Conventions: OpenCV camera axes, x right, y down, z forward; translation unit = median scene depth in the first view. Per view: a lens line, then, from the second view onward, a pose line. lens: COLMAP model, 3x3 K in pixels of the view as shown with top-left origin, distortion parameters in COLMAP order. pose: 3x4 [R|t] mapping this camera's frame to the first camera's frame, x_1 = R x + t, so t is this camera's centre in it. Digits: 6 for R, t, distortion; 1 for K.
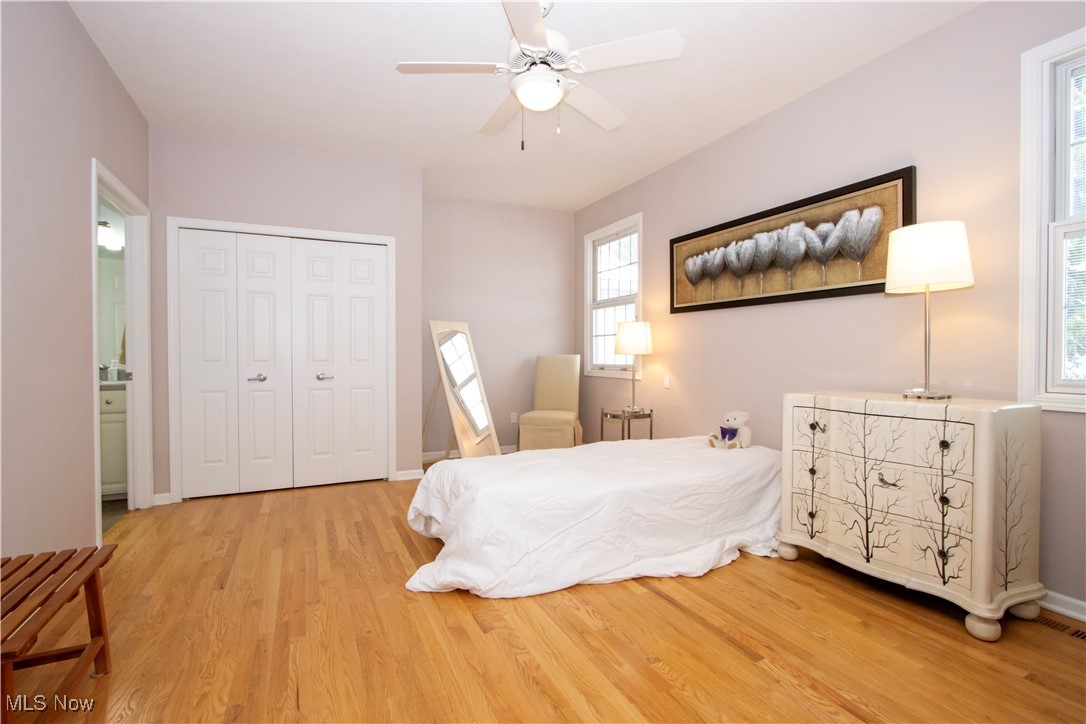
lens RADIAL K [[499.9, 0, 540.1], [0, 499.9, 362.2], [0, 0, 1]] dist [-0.013659, -0.000111]
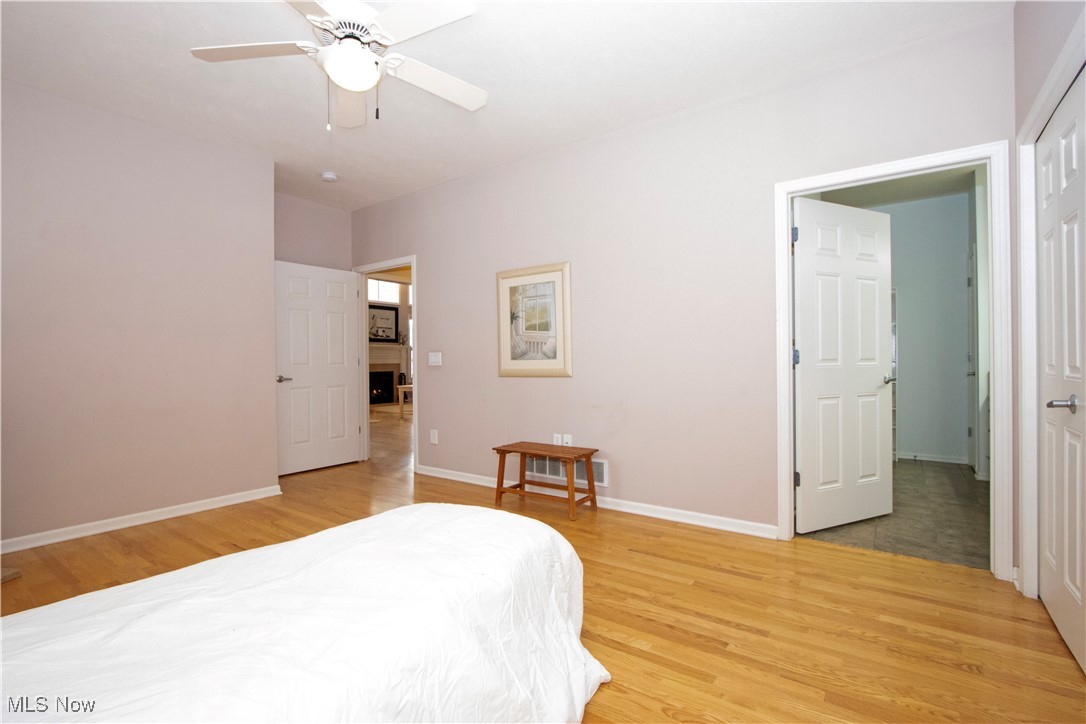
lens RADIAL K [[499.9, 0, 540.1], [0, 499.9, 362.2], [0, 0, 1]] dist [-0.013659, -0.000111]
pose [[-0.877272, 0.009235, -0.479905, 0.107494], [0.001221, 0.999855, 0.017008, -0.021644], [0.479992, 0.014335, -0.877156, 1.532362]]
